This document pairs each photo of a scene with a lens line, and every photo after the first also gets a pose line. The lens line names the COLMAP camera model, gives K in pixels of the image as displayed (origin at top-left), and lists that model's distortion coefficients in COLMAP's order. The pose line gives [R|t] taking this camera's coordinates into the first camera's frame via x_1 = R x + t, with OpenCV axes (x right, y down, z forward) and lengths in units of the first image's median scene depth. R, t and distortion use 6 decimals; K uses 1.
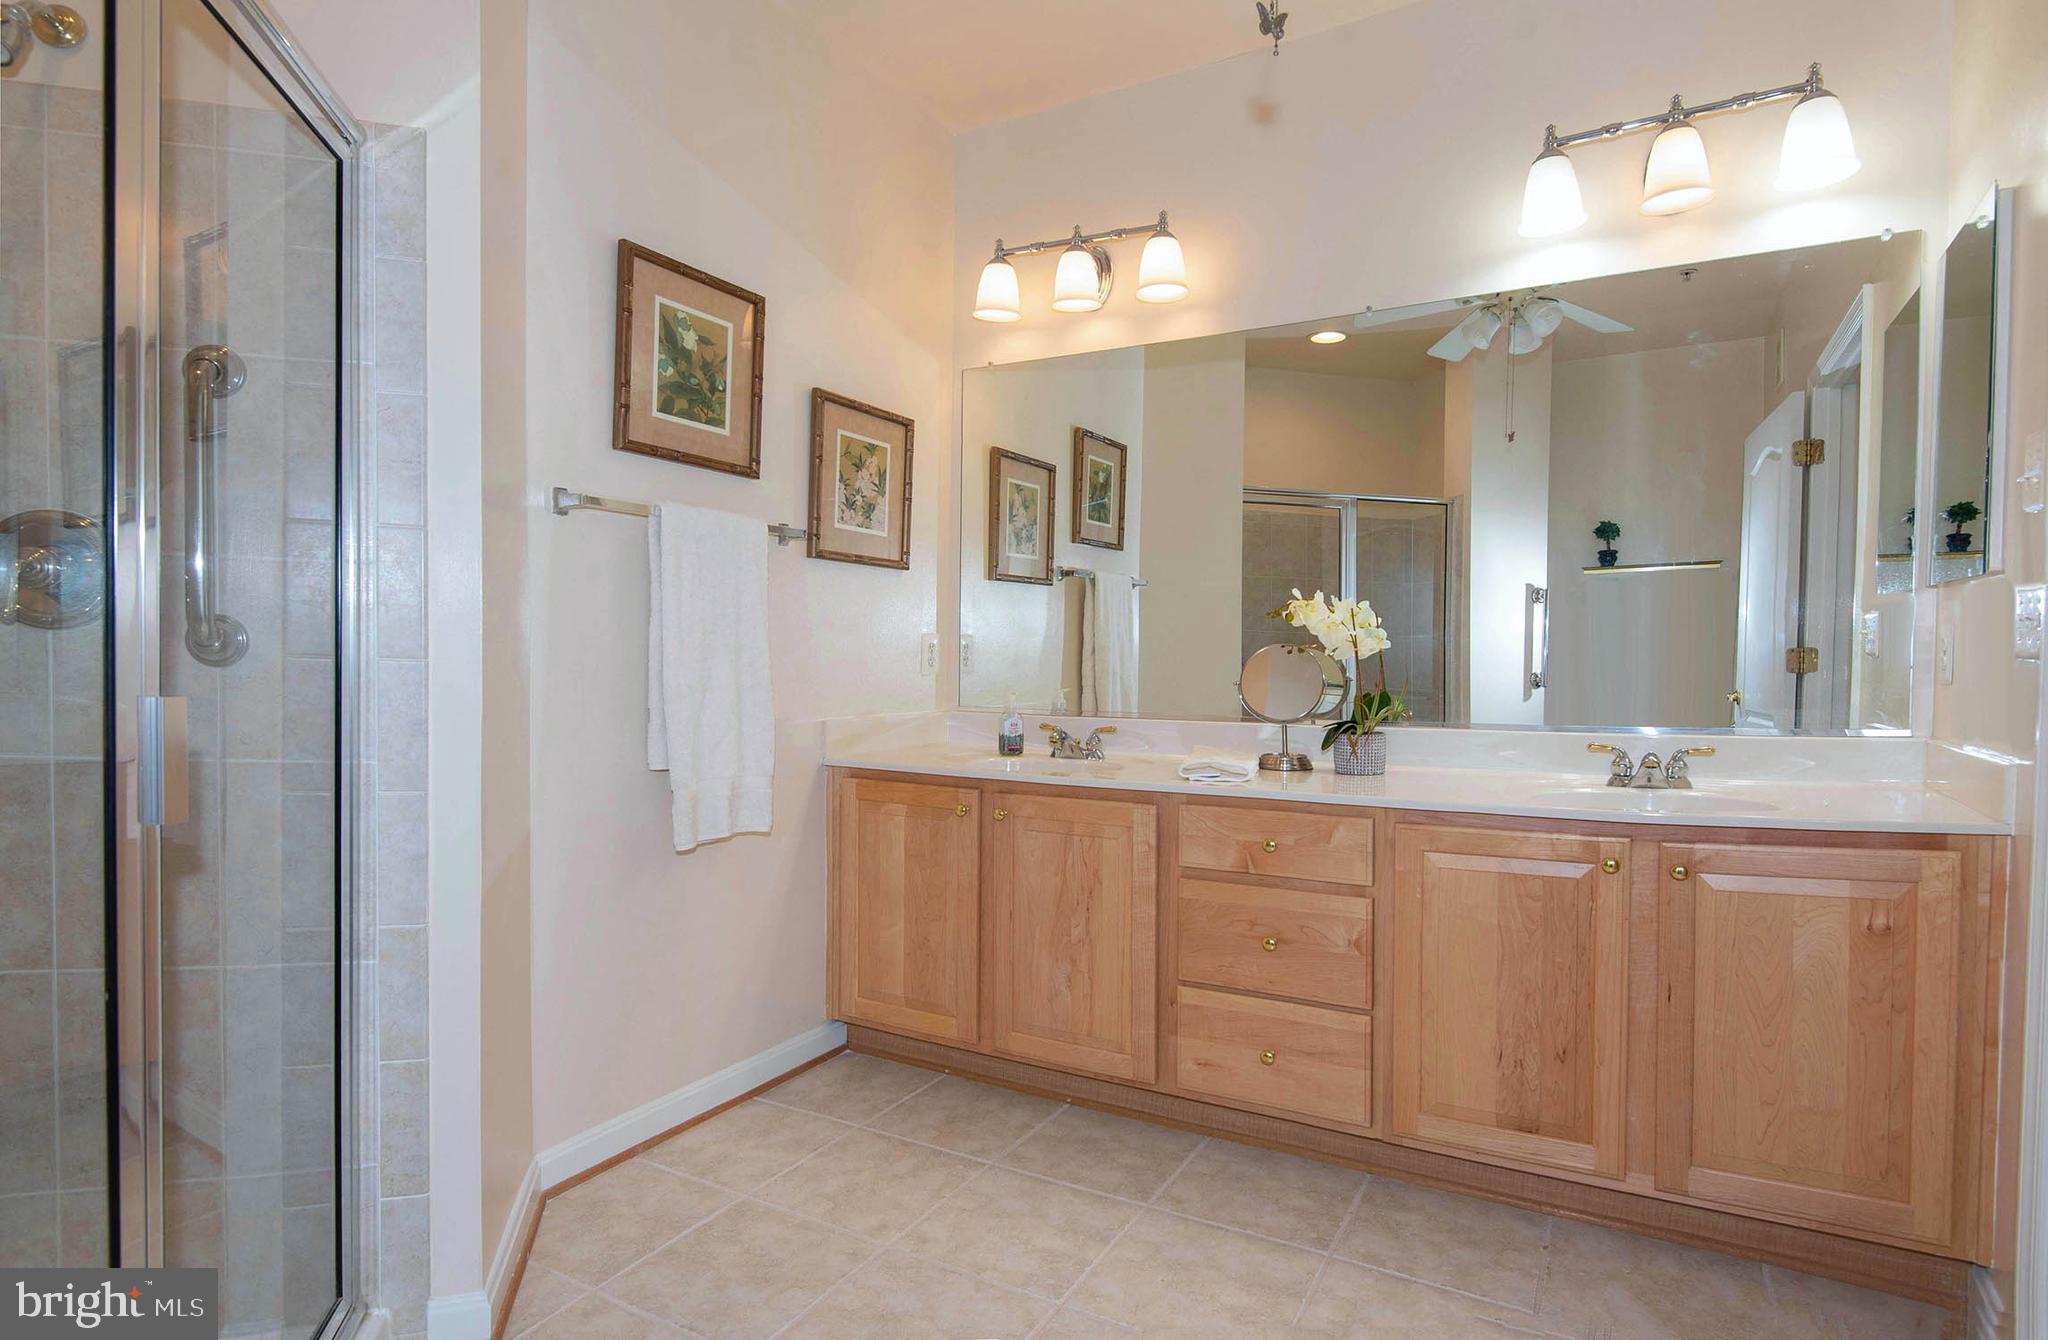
lens RADIAL K [[1036.1, 0, 1023.9], [0, 1036.1, 671.9], [0, 0, 1]] dist [0.022629, -0.000166]
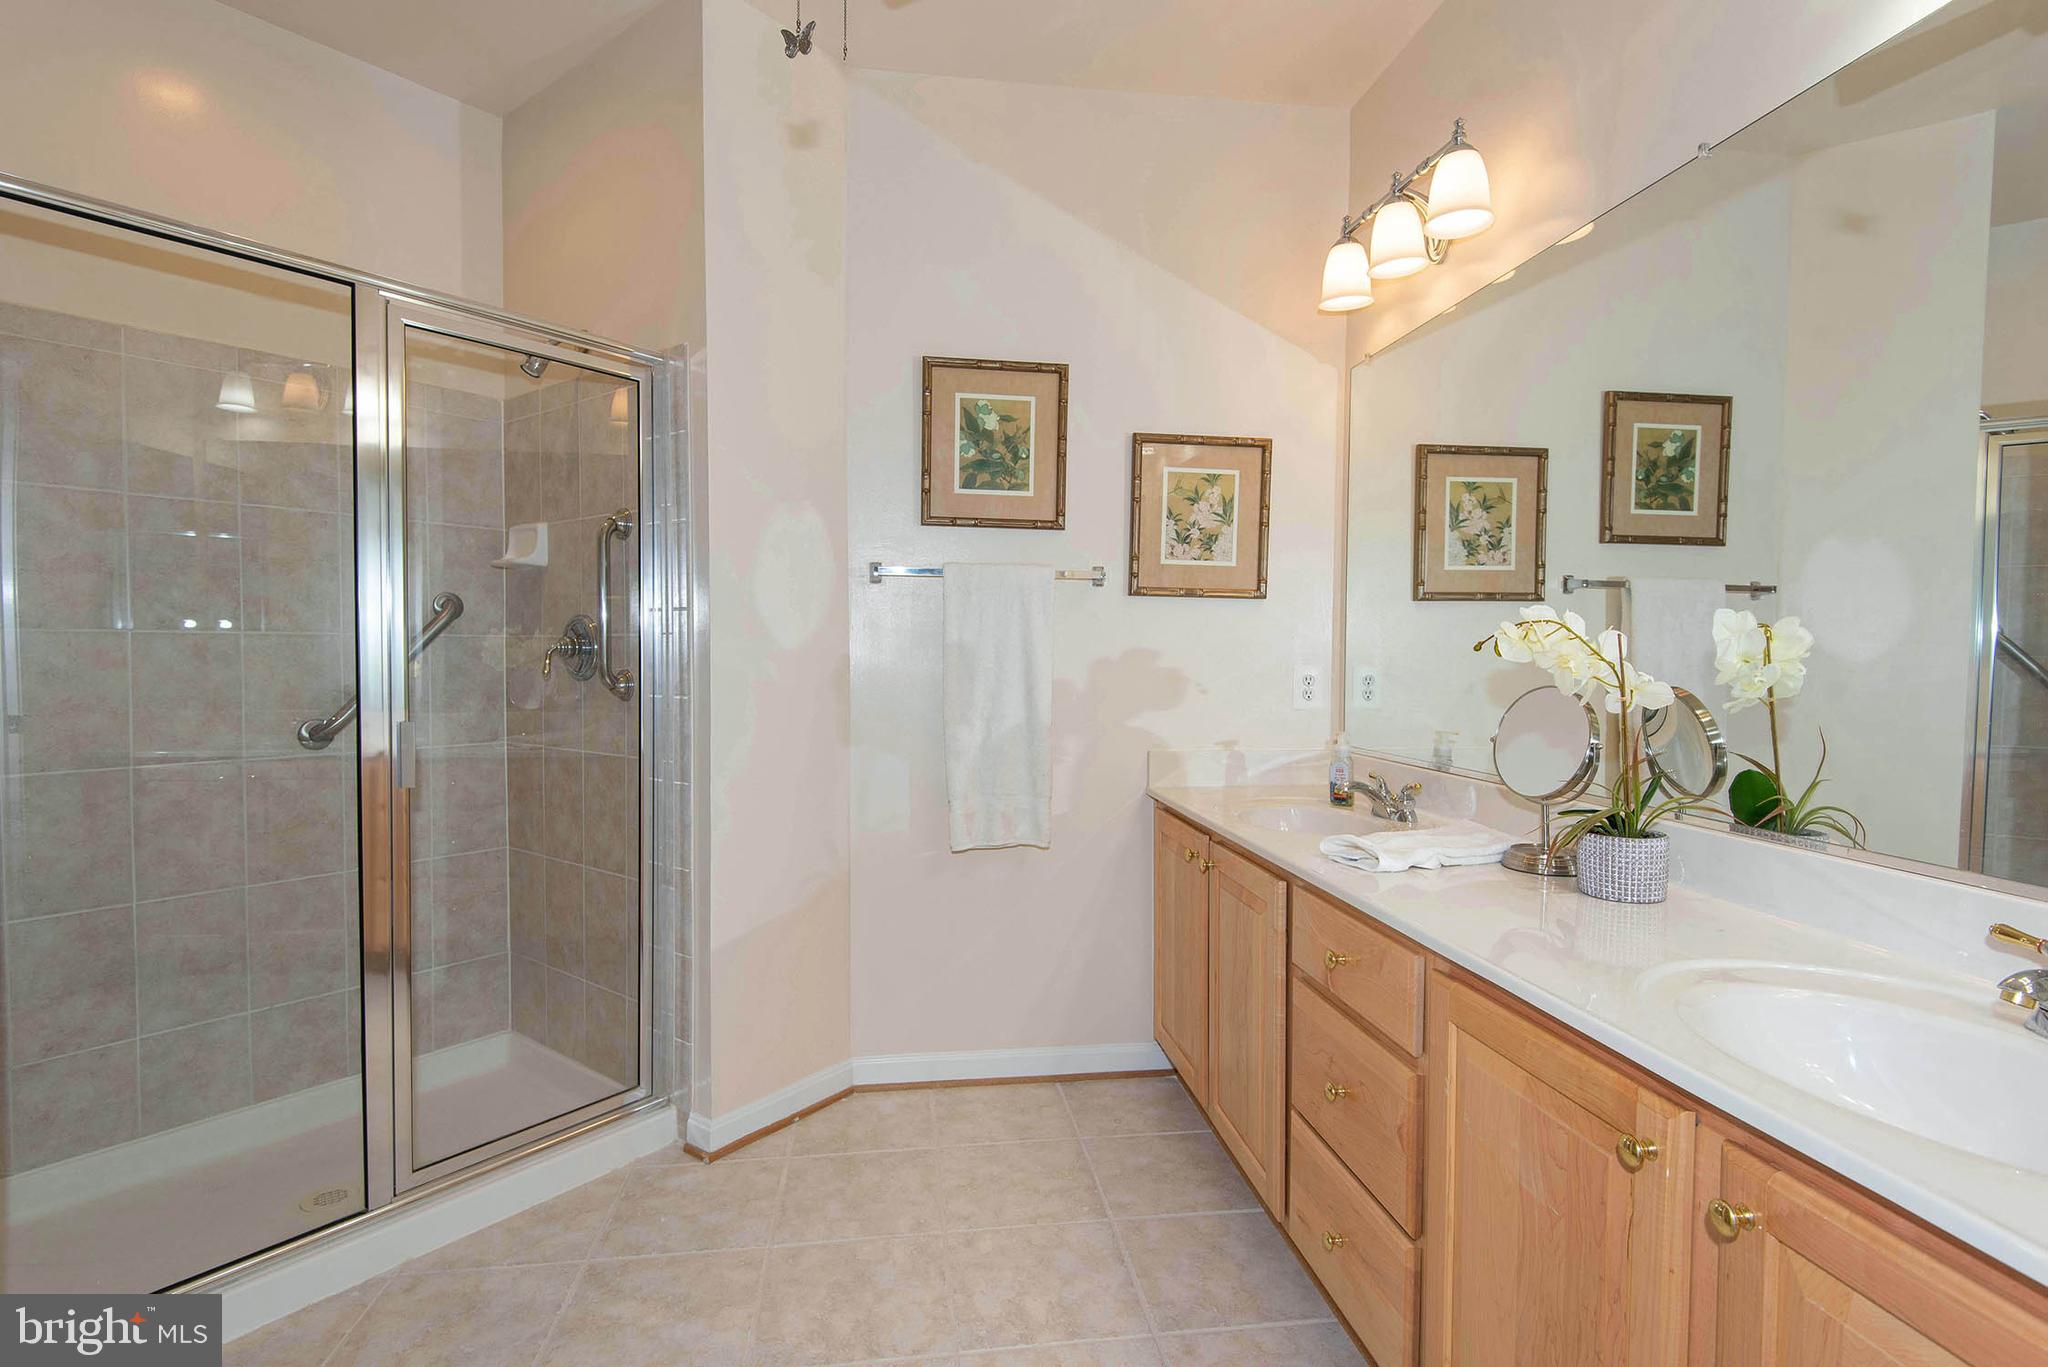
lens RADIAL K [[987.0, 0, 1023.5], [0, 987.0, 687.9], [0, 0, 1]] dist [0.022372, -0.014825]
pose [[0.610840, 0.020446, -0.791490, 0.560057], [-0.015403, 0.999784, 0.013939, -0.030666], [0.791604, 0.003677, 0.611023, 0.322356]]
